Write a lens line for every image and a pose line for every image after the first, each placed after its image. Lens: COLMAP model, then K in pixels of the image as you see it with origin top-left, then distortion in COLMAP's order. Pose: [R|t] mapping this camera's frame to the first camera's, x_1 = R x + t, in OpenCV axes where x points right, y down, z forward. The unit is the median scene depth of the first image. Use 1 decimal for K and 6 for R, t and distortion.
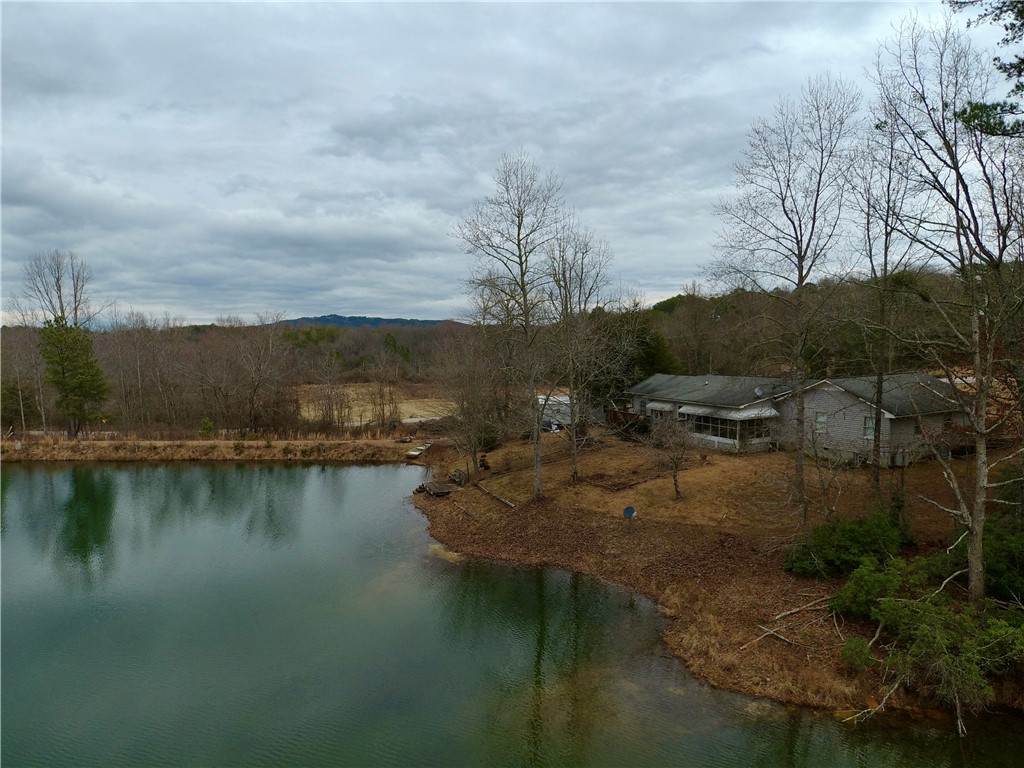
lens RADIAL K [[613.3, 0, 505.7], [0, 613.3, 400.2], [0, 0, 1]] dist [0.102674, -0.135093]
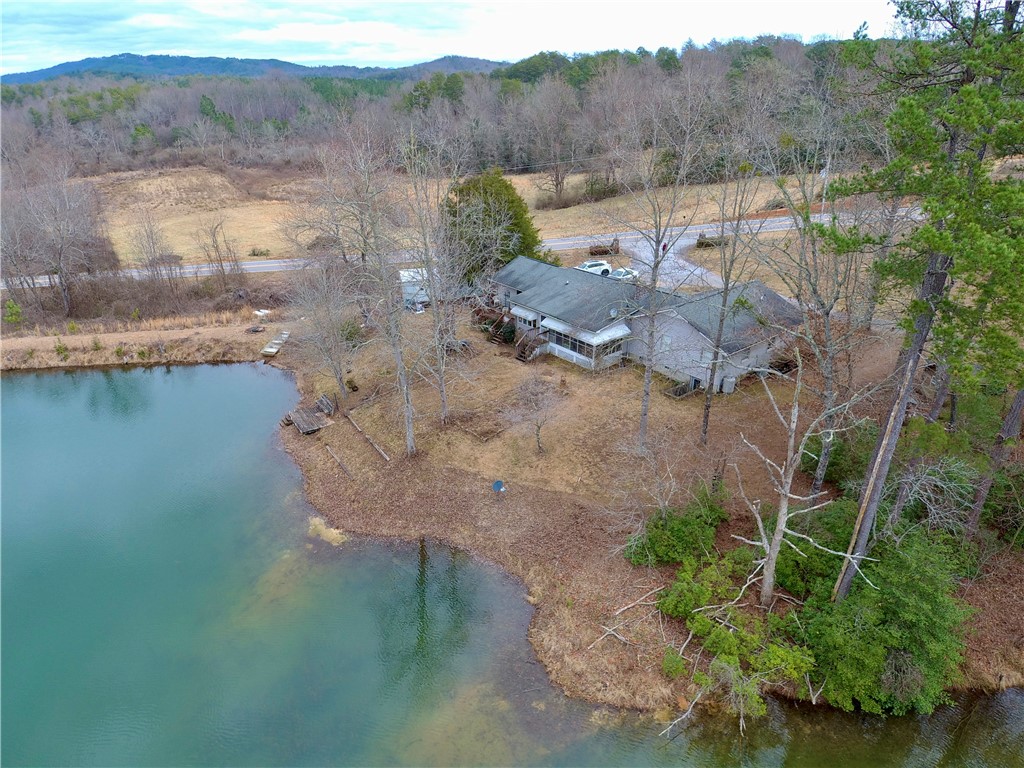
lens RADIAL K [[613.3, 0, 505.7], [0, 613.3, 400.2], [0, 0, 1]] dist [0.102674, -0.135093]
pose [[0.975408, -0.091345, 0.200589, 0.007205], [0.013120, 0.932527, 0.360863, -0.318300], [-0.220018, -0.349356, 0.910792, 0.049046]]
